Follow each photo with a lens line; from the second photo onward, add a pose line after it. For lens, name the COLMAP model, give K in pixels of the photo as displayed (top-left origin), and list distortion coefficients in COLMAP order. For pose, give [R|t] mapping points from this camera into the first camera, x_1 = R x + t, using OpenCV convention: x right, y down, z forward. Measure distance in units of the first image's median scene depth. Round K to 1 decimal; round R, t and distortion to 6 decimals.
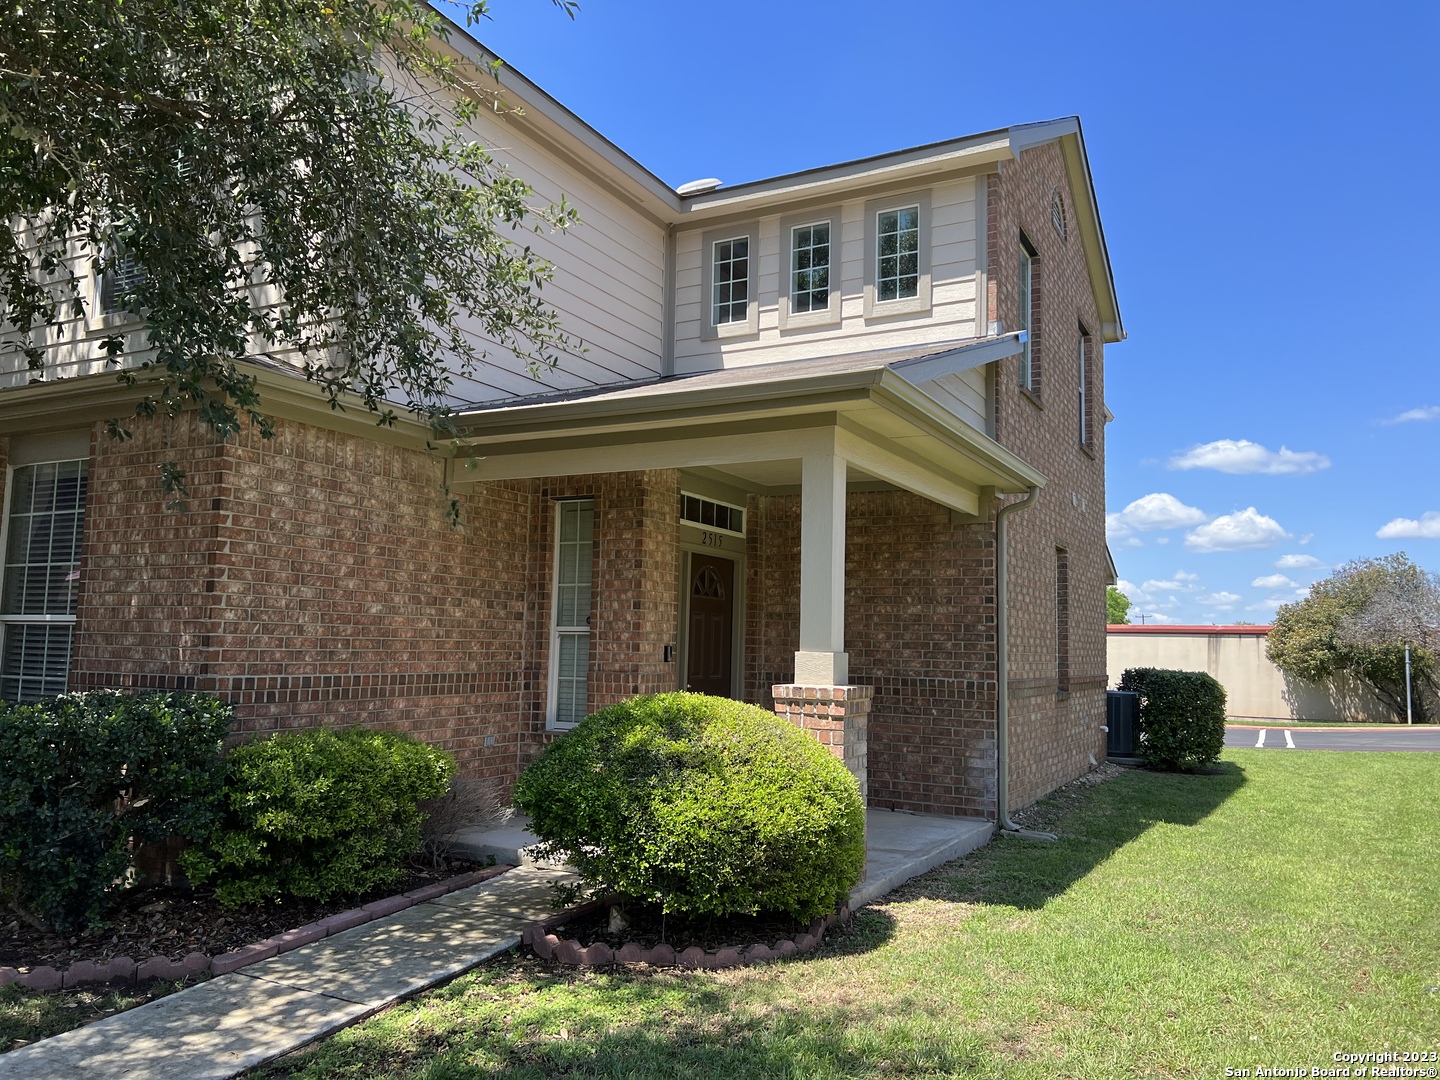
lens RADIAL K [[1085.5, 0, 712.7], [0, 1085.5, 540.6], [0, 0, 1]] dist [0.068833, -0.078725]
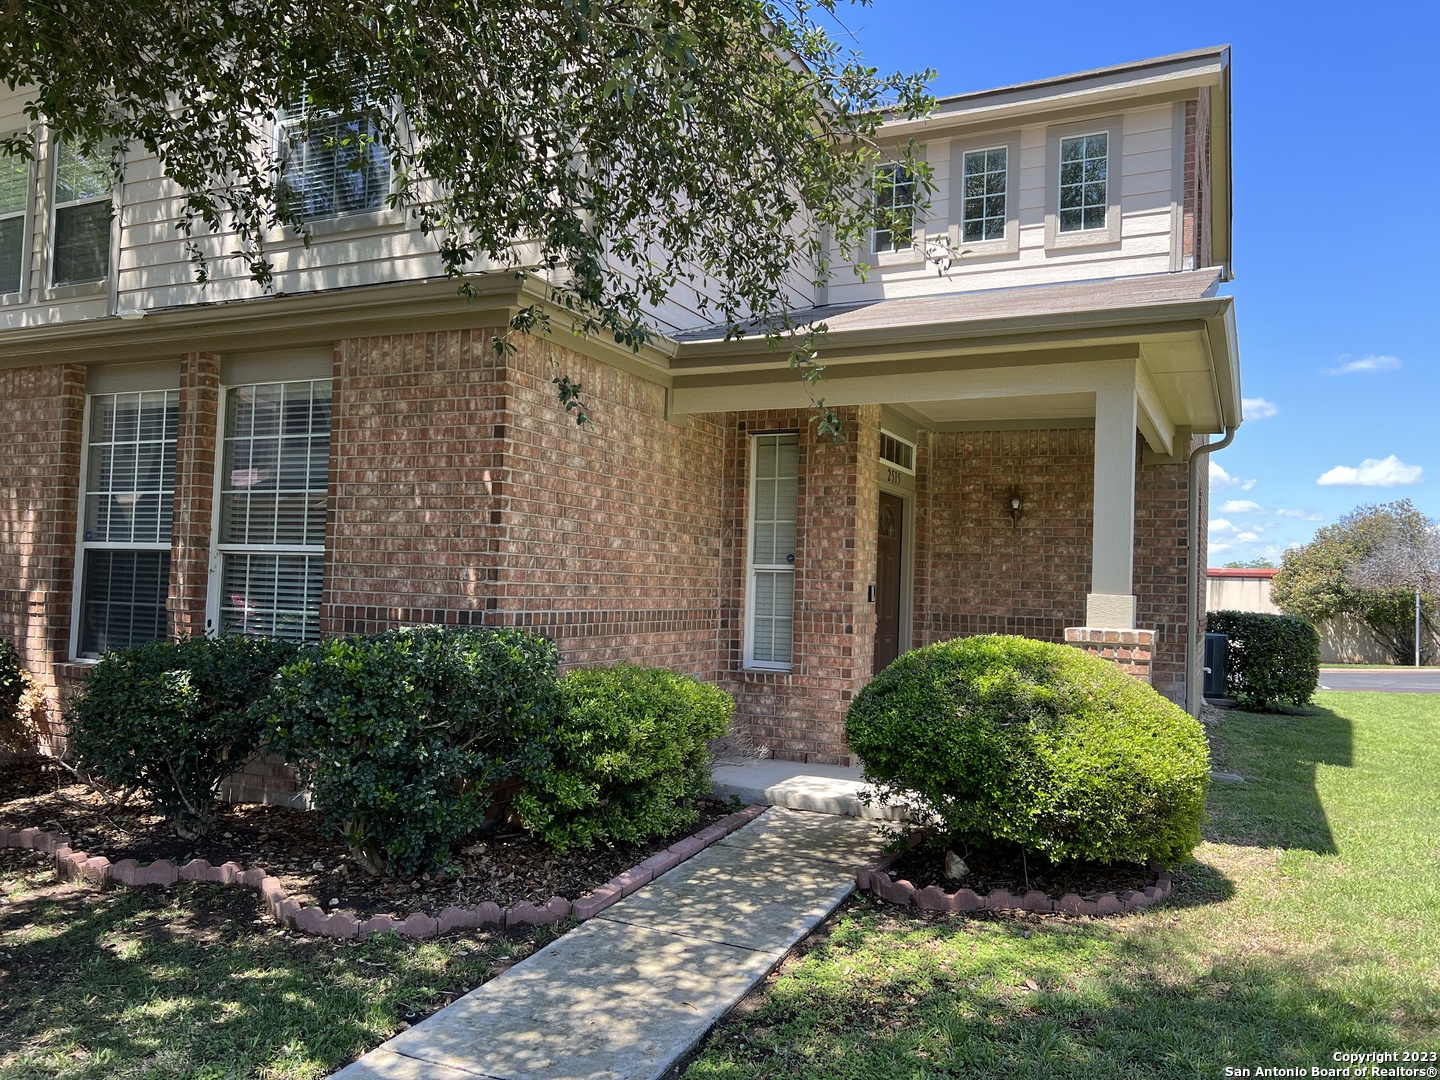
lens RADIAL K [[1085.5, 0, 712.0], [0, 1085.5, 543.0], [0, 0, 1]] dist [0.068833, -0.078725]
pose [[0.998760, 0.013219, 0.047993, -0.267253], [-0.016063, 0.998107, 0.059365, 0.003816], [-0.047117, -0.060062, 0.997082, 0.039634]]
